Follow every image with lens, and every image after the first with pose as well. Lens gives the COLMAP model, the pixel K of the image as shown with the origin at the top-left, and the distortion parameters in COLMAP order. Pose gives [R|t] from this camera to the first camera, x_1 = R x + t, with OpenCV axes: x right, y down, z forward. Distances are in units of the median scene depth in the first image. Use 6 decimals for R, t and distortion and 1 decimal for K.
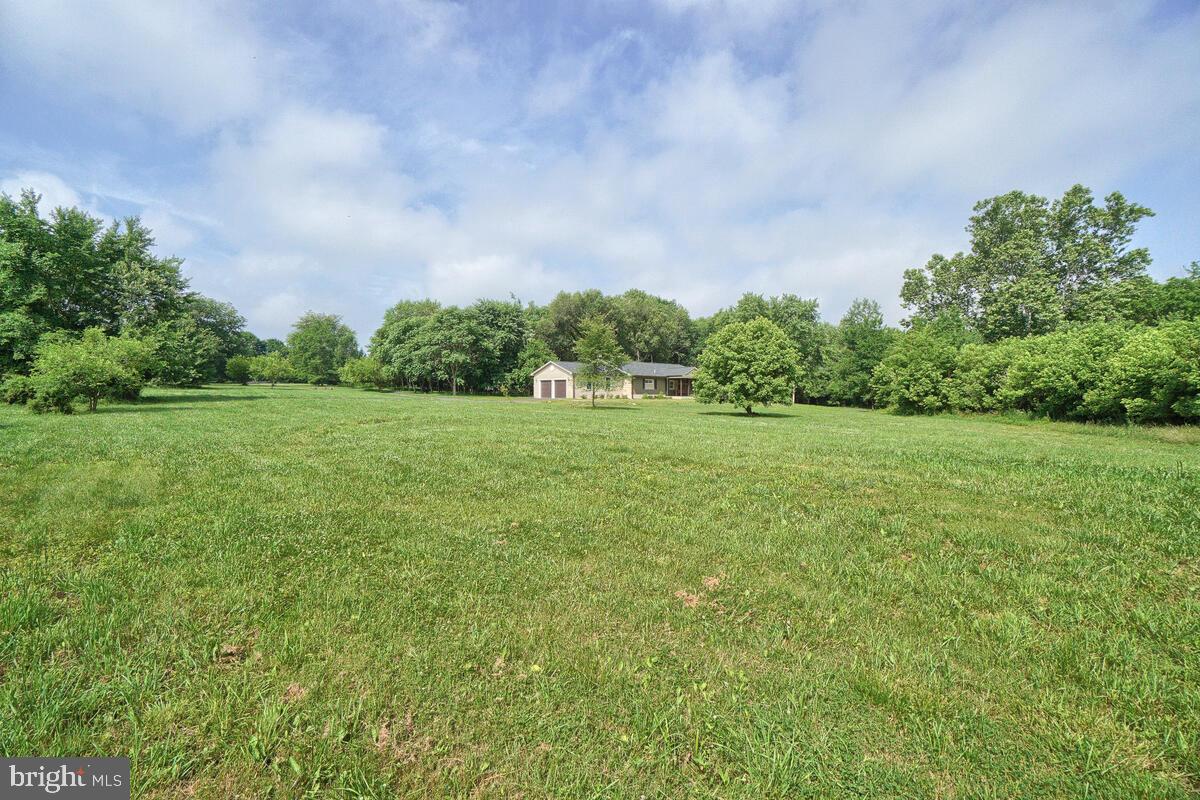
lens RADIAL K [[522.8, 0, 600.0], [0, 522.8, 400.0], [0, 0, 1]] dist [-0.002143, -0.000080]
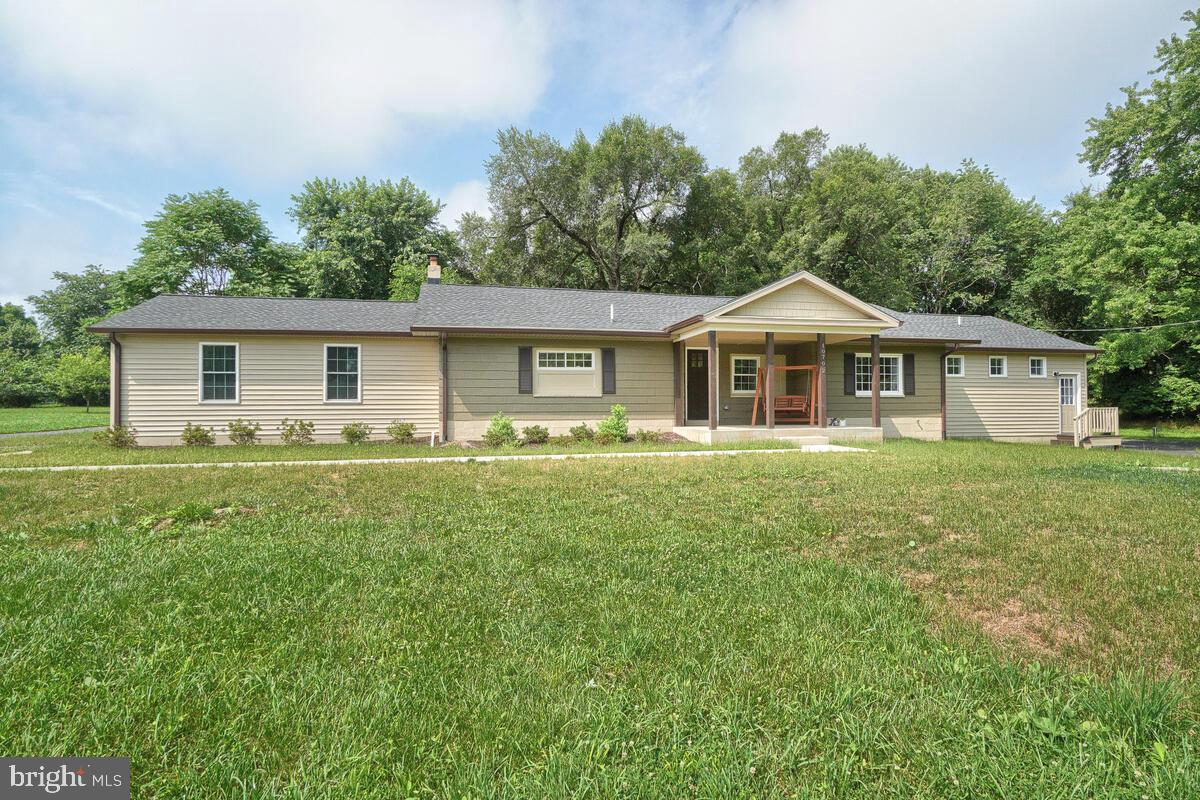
lens RADIAL K [[649.6, 0, 600.0], [0, 649.6, 400.0], [0, 0, 1]] dist [0.000637, 0.000335]
pose [[0.868361, -0.022345, -0.495429, 0.234265], [0.008050, 0.999488, -0.030971, -0.009532], [0.495868, 0.022906, 0.868096, 0.755303]]
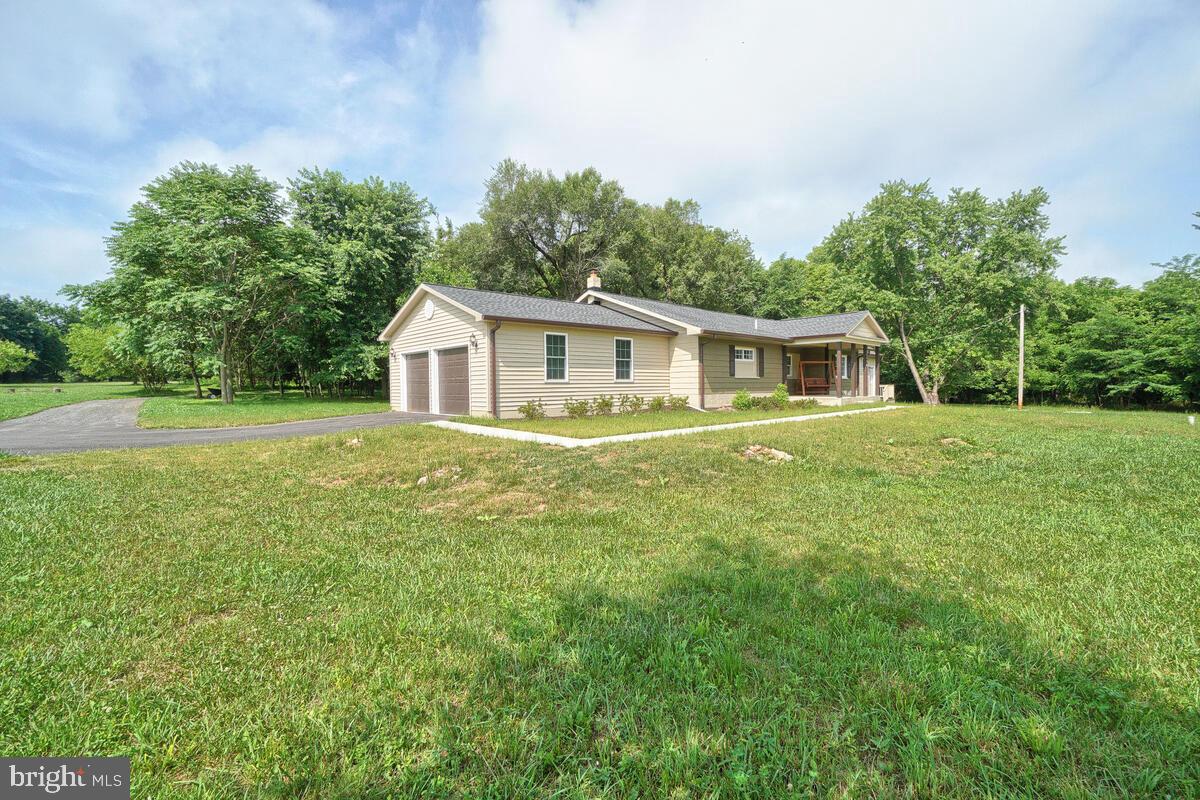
lens RADIAL K [[522.8, 0, 600.0], [0, 522.8, 400.0], [0, 0, 1]] dist [-0.002143, -0.000080]
pose [[0.999811, -0.019337, 0.001744, 0.000747], [0.019314, 0.999736, 0.012413, -0.011509], [-0.001984, -0.012377, 0.999921, 0.651373]]
